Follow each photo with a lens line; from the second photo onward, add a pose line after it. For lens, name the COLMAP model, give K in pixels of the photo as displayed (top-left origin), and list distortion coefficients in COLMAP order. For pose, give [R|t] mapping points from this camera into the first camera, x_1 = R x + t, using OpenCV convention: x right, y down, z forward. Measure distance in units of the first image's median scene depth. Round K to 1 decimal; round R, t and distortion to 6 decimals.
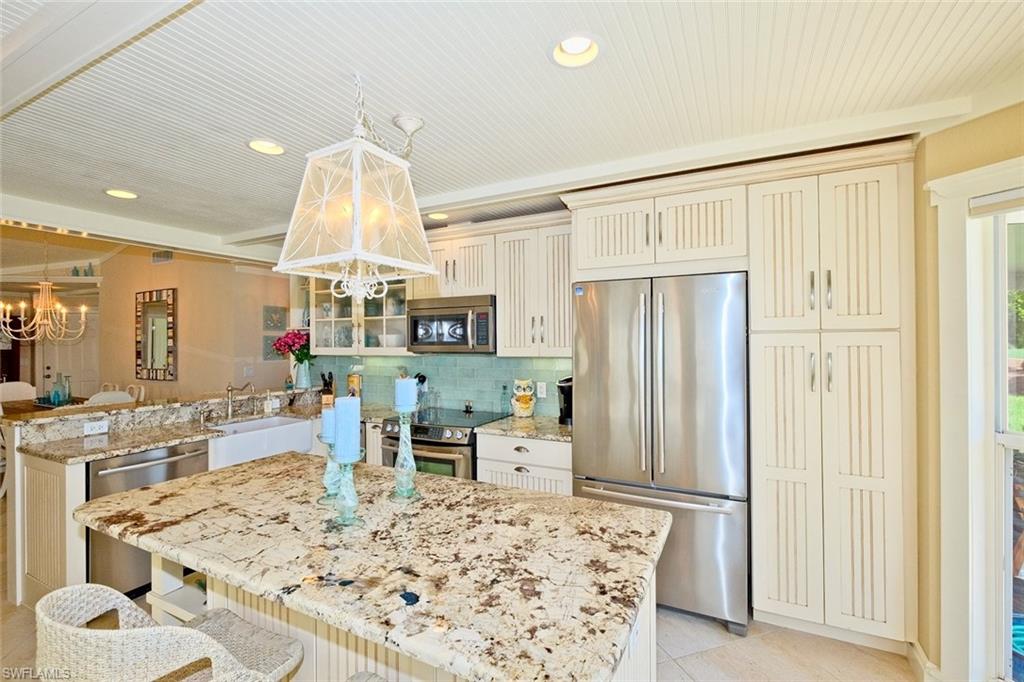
lens RADIAL K [[448.3, 0, 507.8], [0, 448.3, 338.4], [0, 0, 1]] dist [0.003081, -0.001484]
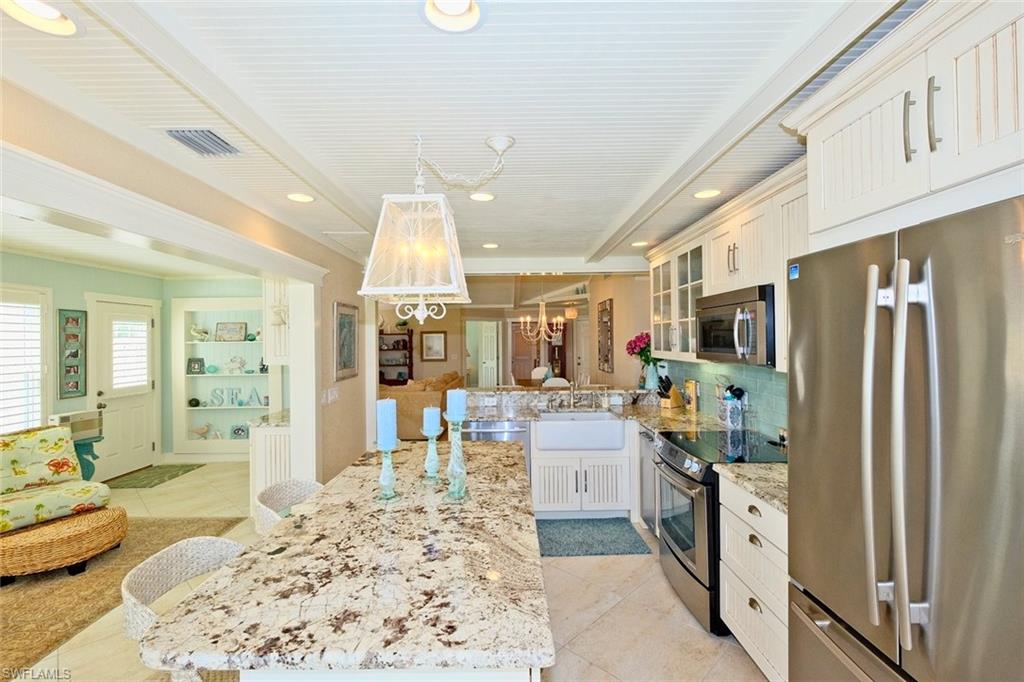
lens RADIAL K [[448.3, 0, 507.3], [0, 448.3, 335.4], [0, 0, 1]] dist [0.003081, -0.001484]
pose [[0.457576, -0.007094, -0.889142, 0.606094], [0.013010, 0.999915, -0.001282, -0.031018], [0.889076, -0.010981, 0.457629, 0.459483]]
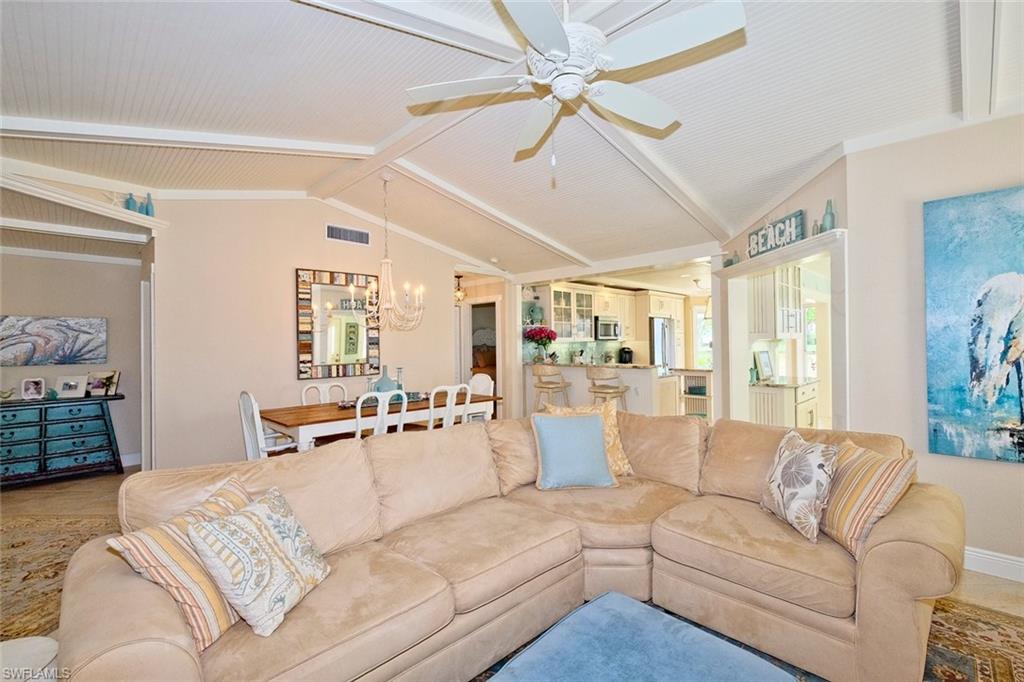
lens RADIAL K [[448.3, 0, 508.7], [0, 448.3, 340.4], [0, 0, 1]] dist [0.003081, -0.001484]
pose [[0.312423, 0.008234, 0.949907, -4.089737], [0.007481, 0.999910, -0.011128, 0.095288], [-0.949914, 0.010583, 0.312334, 1.175980]]
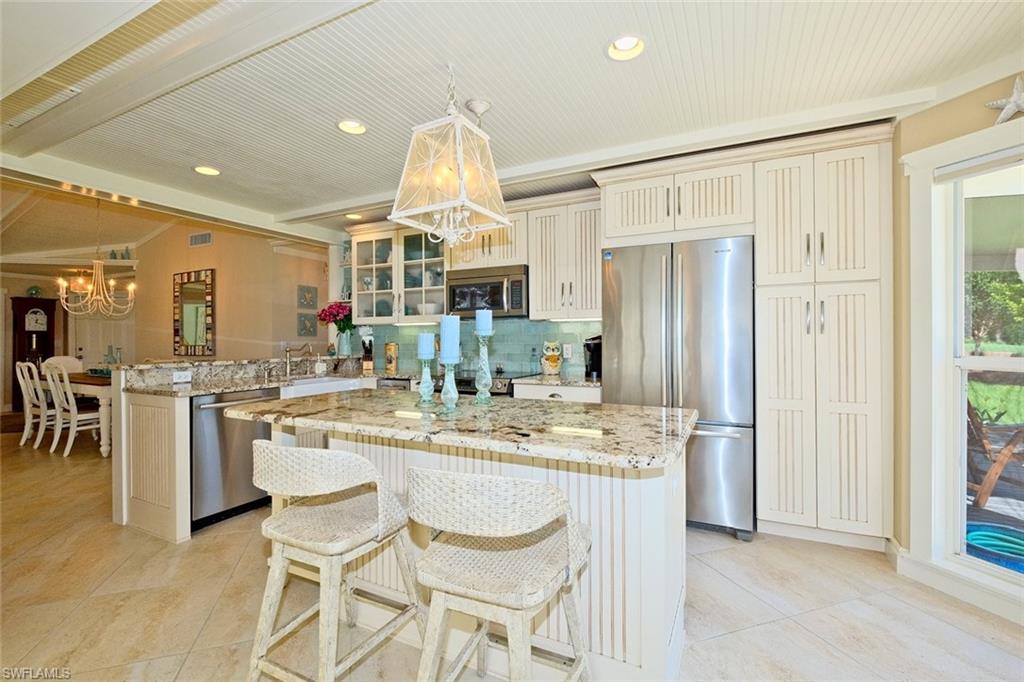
lens RADIAL K [[448.3, 0, 508.8], [0, 448.3, 337.6], [0, 0, 1]] dist [0.003081, -0.001484]
pose [[0.999974, 0.001821, 0.006959, -0.124820], [-0.001849, 0.999991, 0.003943, 0.121352], [-0.006951, -0.003955, 0.999968, -0.187509]]
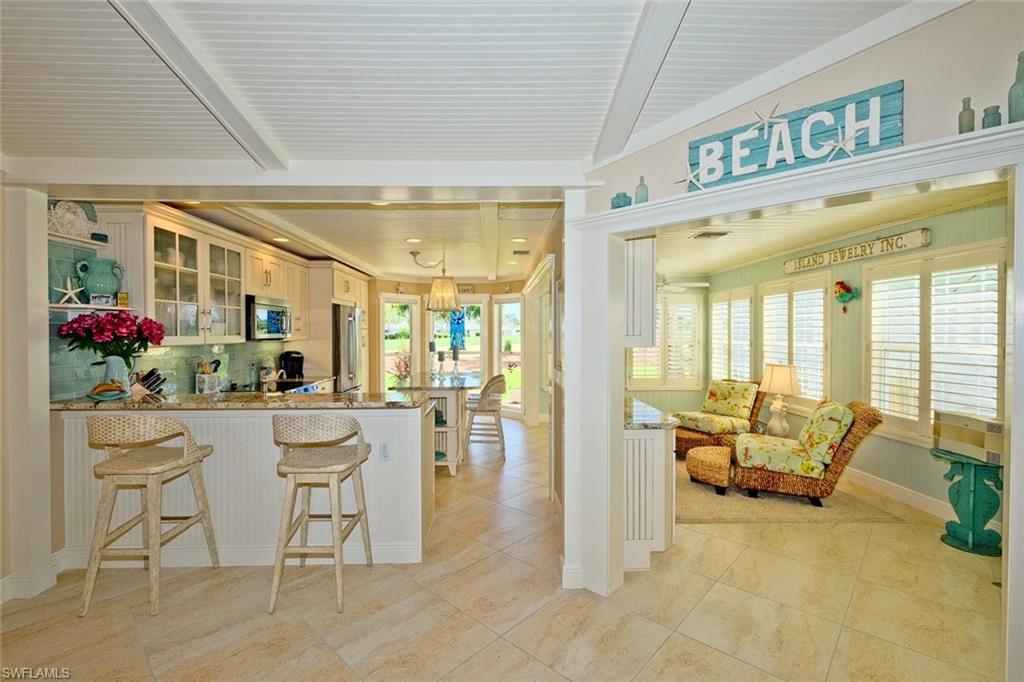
lens RADIAL K [[448.3, 0, 502.6], [0, 448.3, 339.0], [0, 0, 1]] dist [0.003081, -0.001484]
pose [[-0.479939, -0.004367, 0.877291, -2.595574], [0.003025, 0.999973, 0.006632, 0.040869], [-0.877297, 0.005836, -0.479913, 1.611119]]
